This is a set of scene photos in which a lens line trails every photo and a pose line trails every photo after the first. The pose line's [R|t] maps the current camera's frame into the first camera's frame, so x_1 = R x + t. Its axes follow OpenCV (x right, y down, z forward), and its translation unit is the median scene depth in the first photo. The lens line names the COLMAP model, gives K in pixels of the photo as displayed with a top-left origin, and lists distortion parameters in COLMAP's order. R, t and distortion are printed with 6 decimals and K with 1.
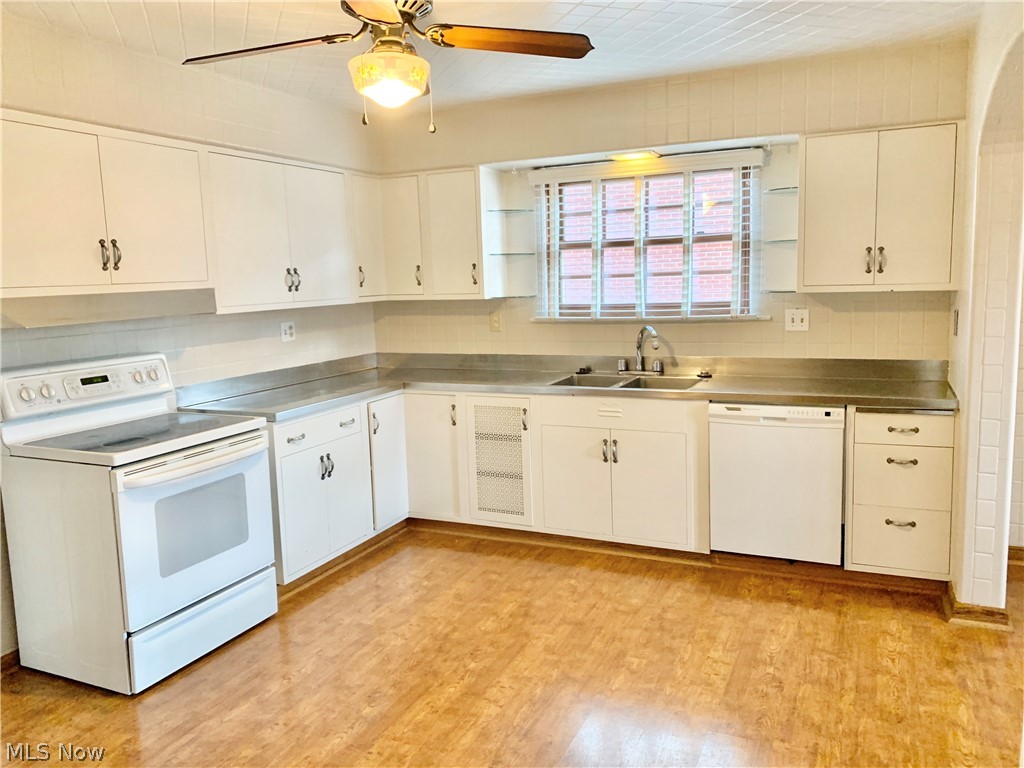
lens RADIAL K [[779.5, 0, 514.6], [0, 779.5, 379.1], [0, 0, 1]] dist [0.027894, -0.025783]
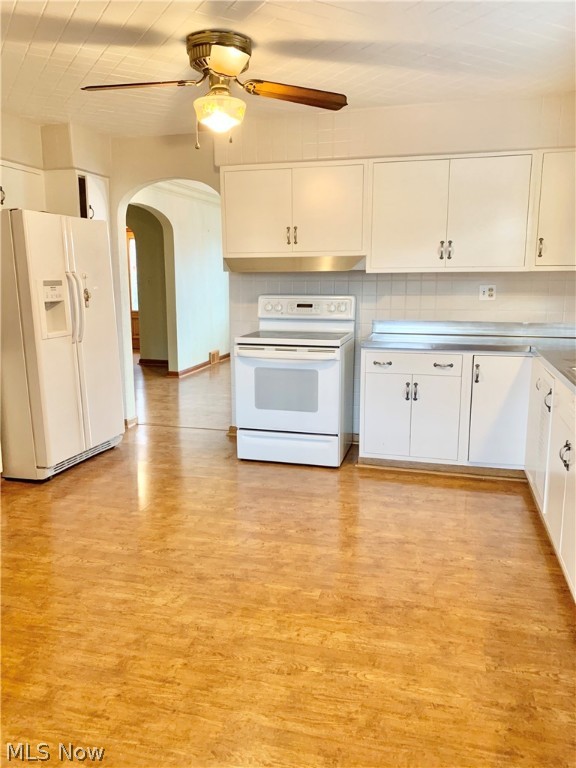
lens RADIAL K [[584.7, 0, 291.1], [0, 584.7, 385.0], [0, 0, 1]] dist [0.027894, -0.025783]
pose [[0.173924, 0.214293, -0.961160, 0.813876], [-0.134028, 0.972105, 0.192480, -0.076404], [0.975596, 0.095345, 0.197793, 0.711847]]
